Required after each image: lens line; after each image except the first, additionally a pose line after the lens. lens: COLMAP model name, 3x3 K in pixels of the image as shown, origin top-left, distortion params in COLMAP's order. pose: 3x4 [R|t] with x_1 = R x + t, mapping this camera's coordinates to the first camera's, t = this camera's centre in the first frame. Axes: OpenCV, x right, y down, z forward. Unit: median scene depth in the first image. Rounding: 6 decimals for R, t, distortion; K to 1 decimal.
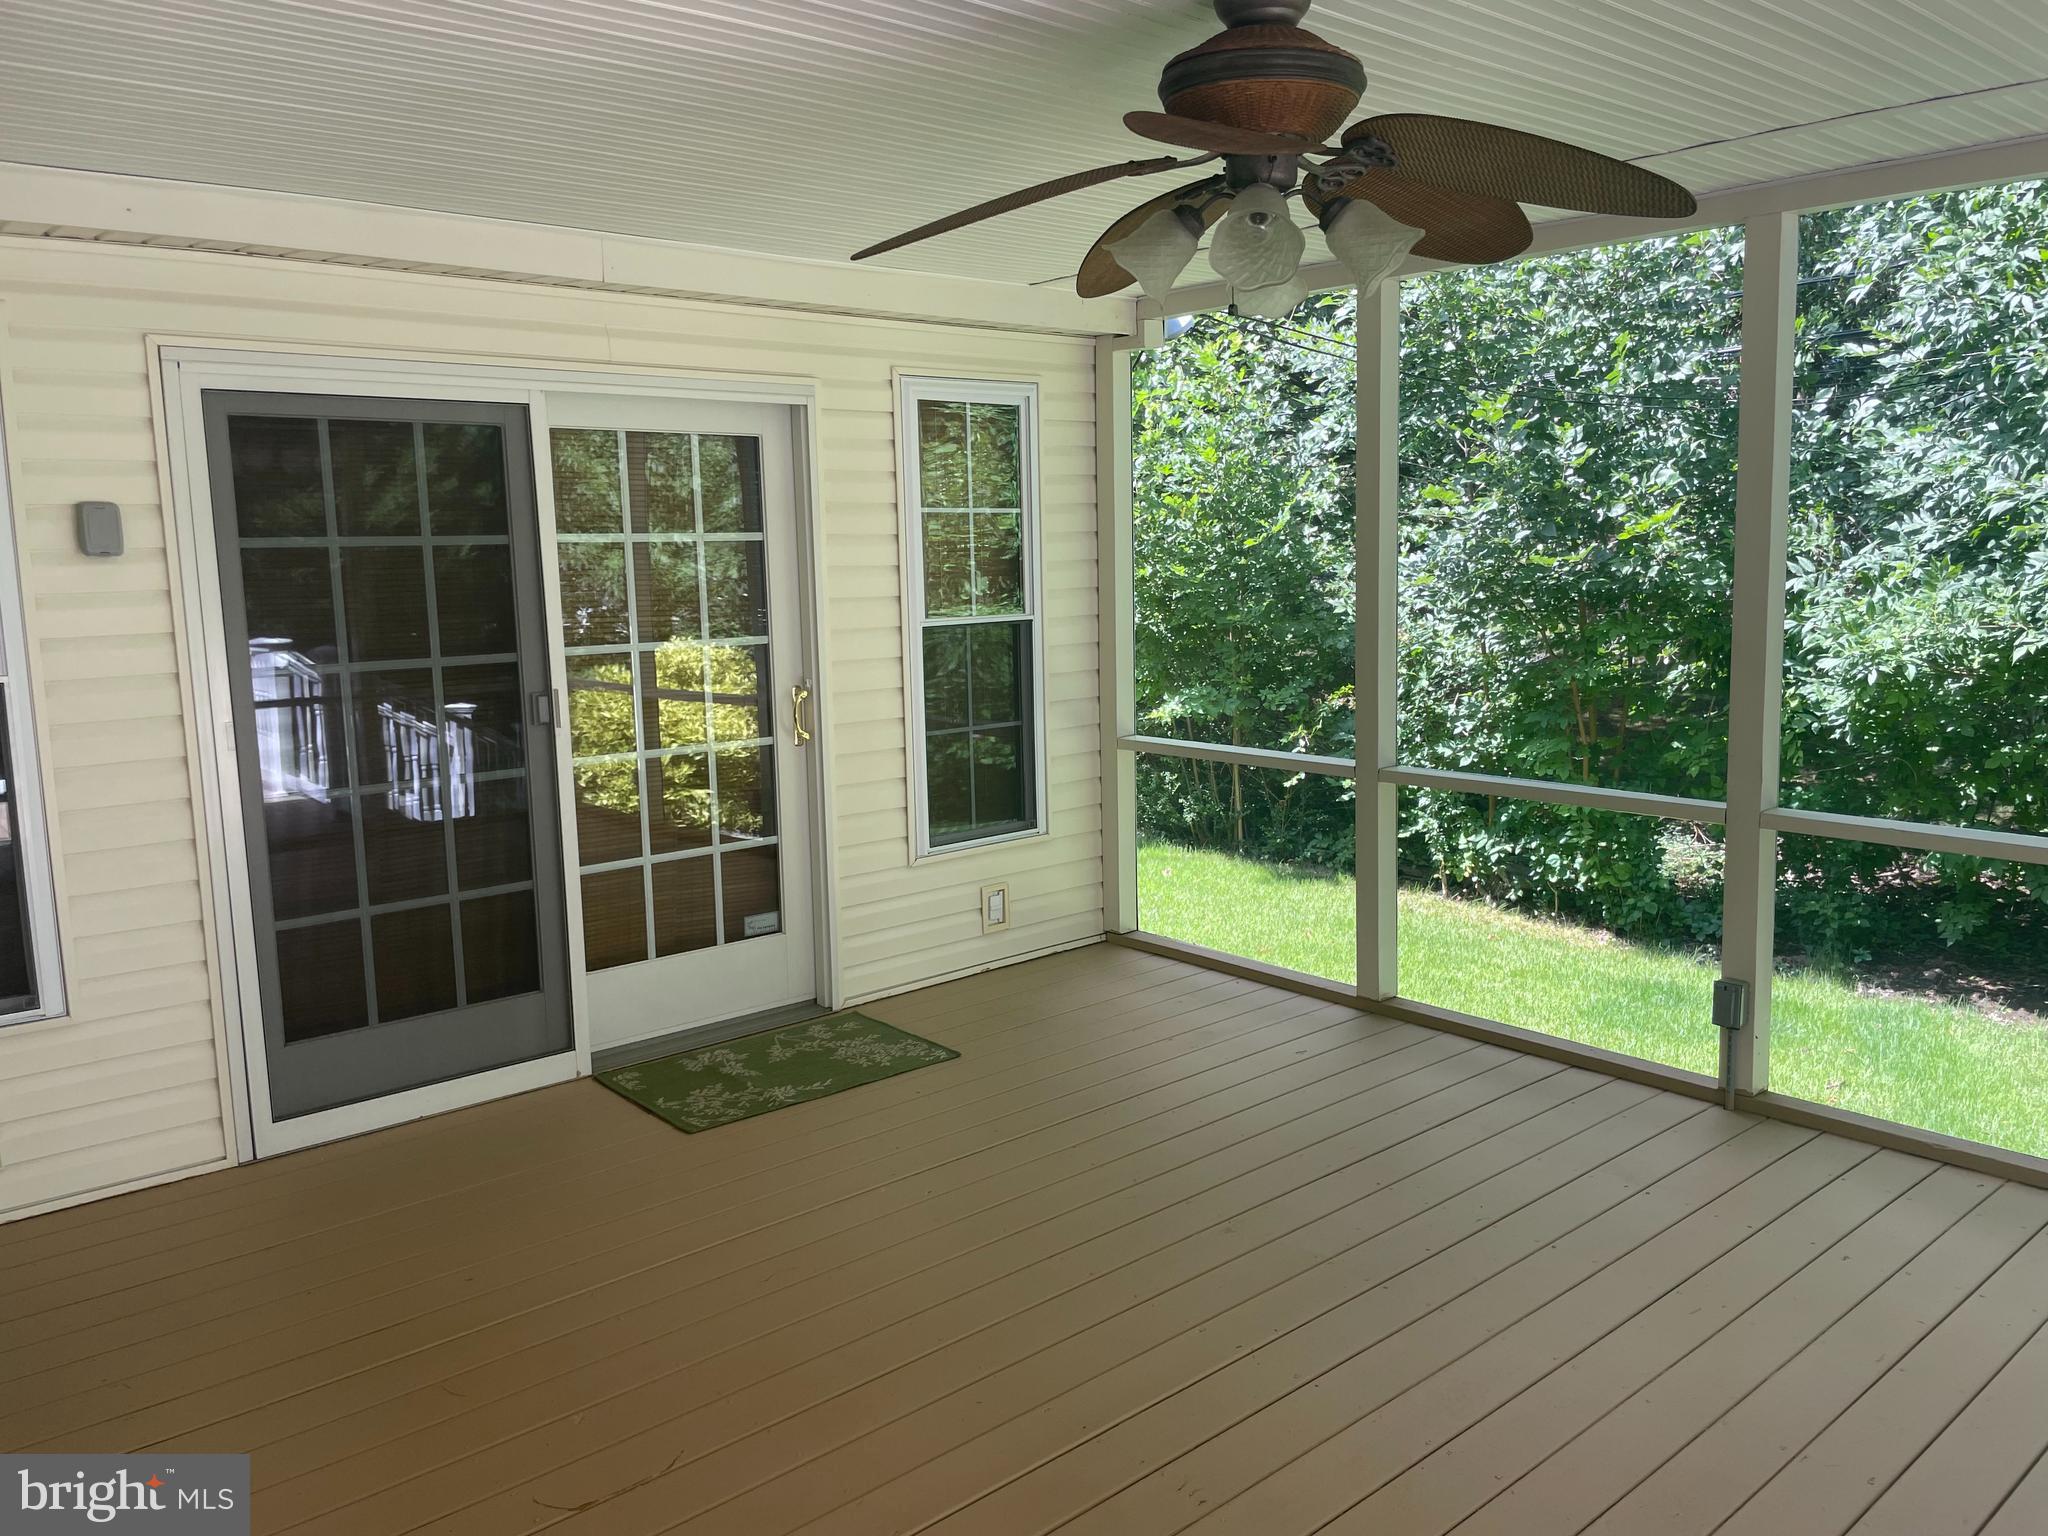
lens RADIAL K [[1558.0, 0, 1055.0], [0, 1558.0, 756.0], [0, 0, 1]] dist [0.094725, -0.130626]
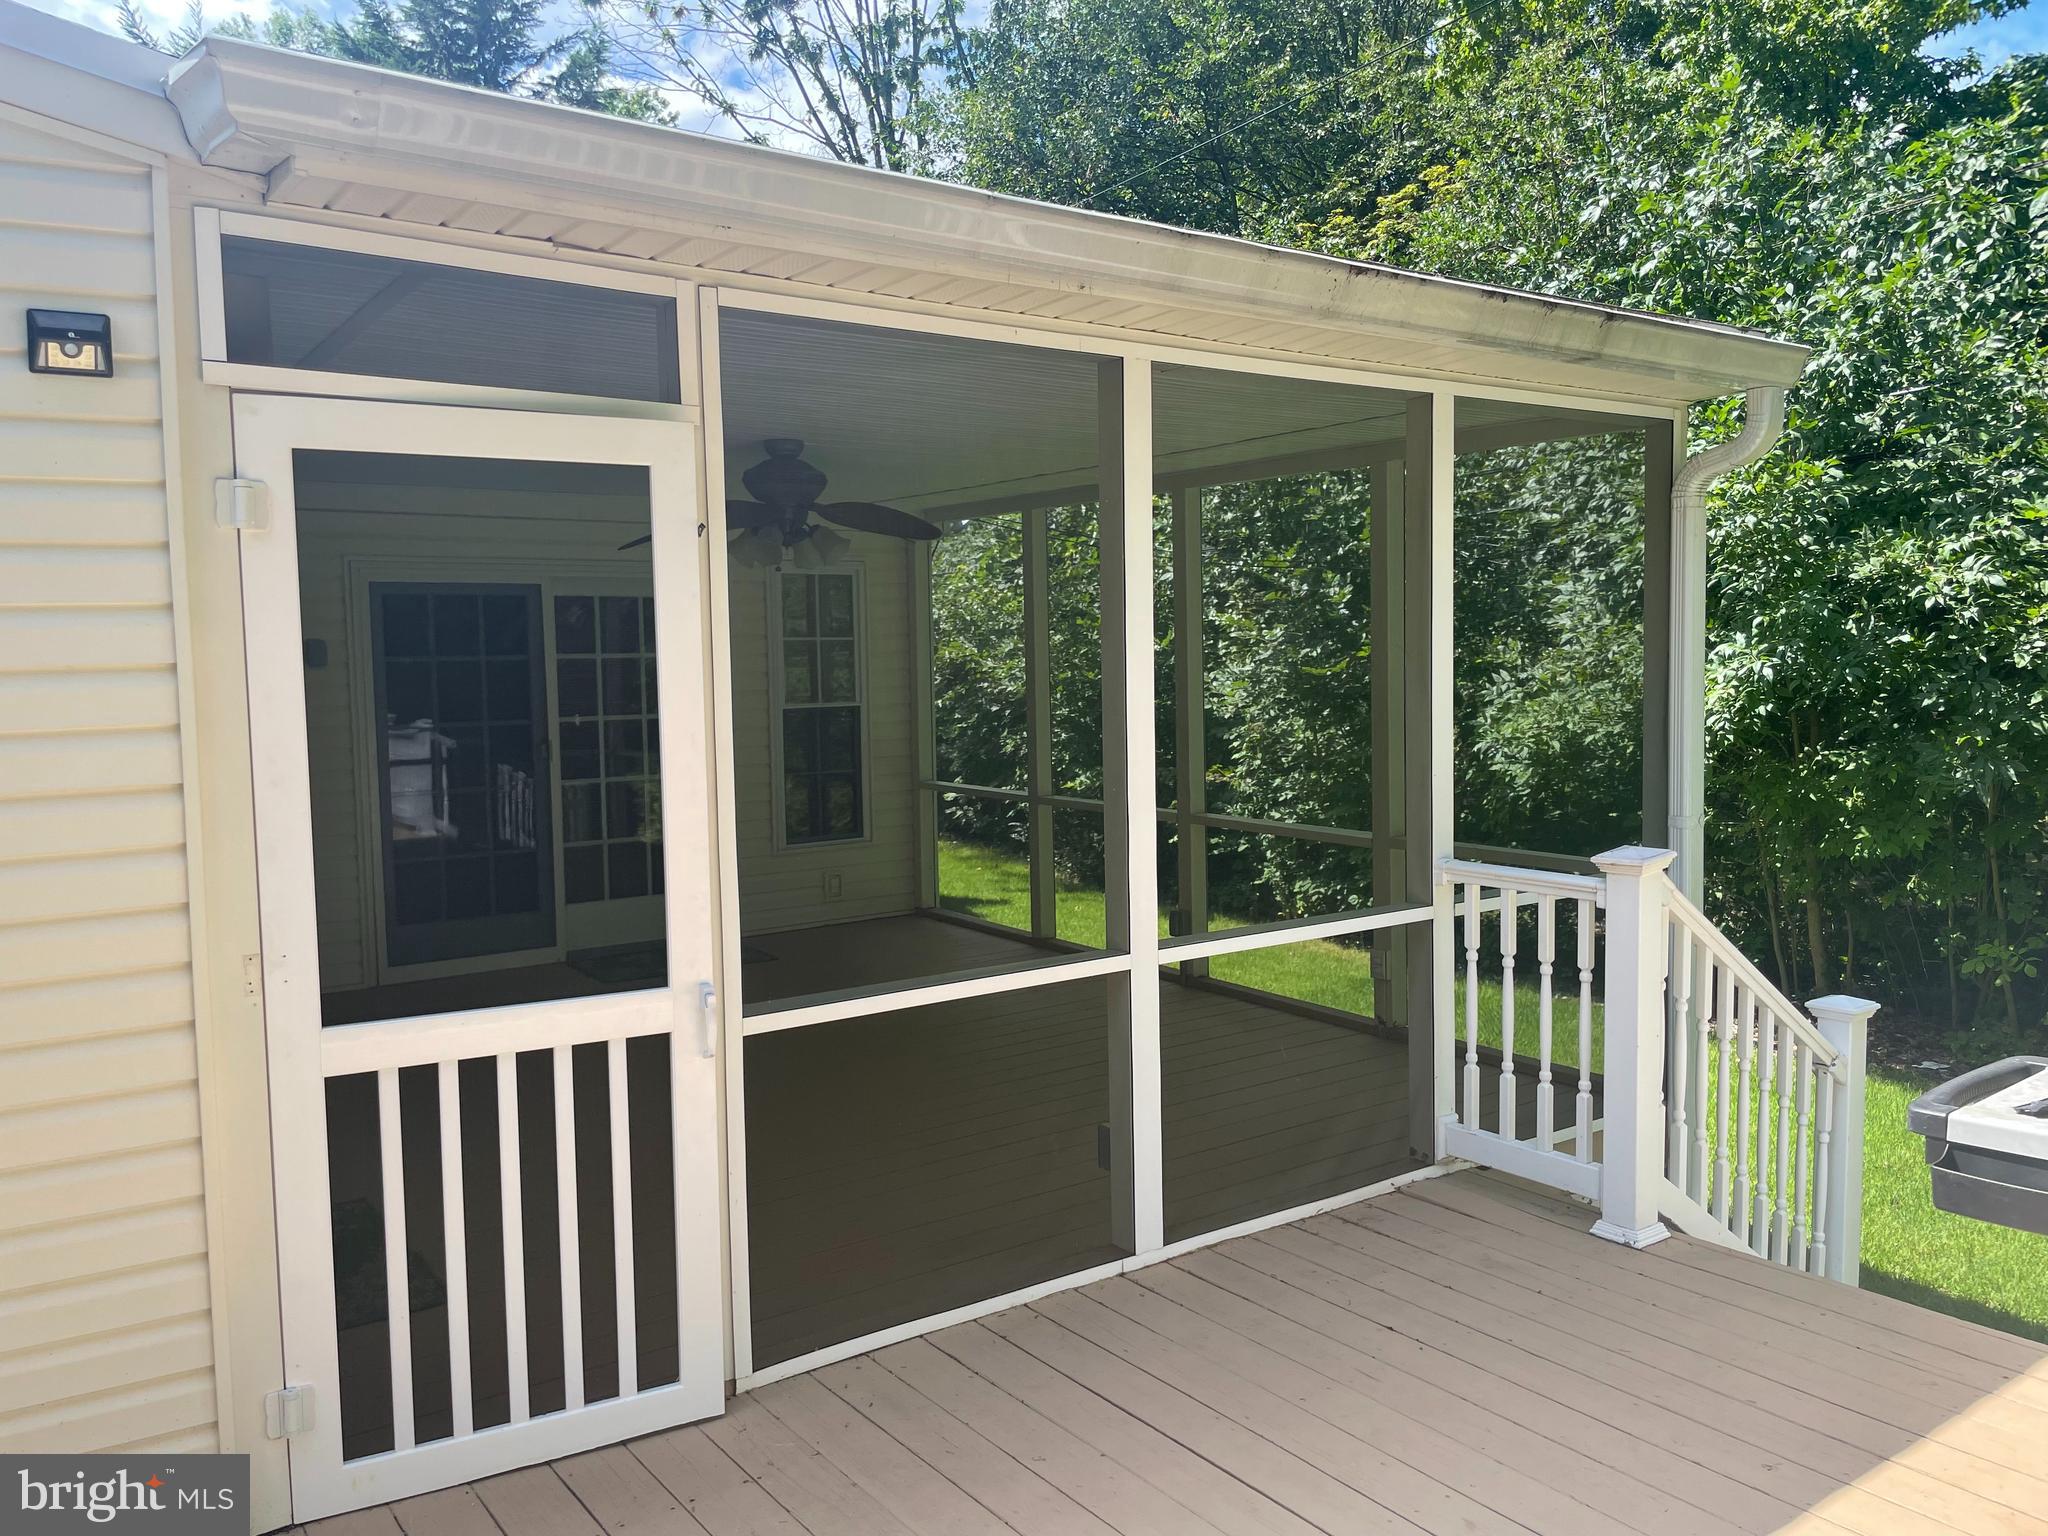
lens RADIAL K [[1558.0, 0, 1055.0], [0, 1558.0, 756.0], [0, 0, 1]] dist [0.094725, -0.130626]
pose [[0.996874, 0.013822, -0.077784, 0.303164], [-0.018652, 0.997919, -0.061720, 0.057860], [0.076769, 0.062978, 0.995058, -0.567682]]
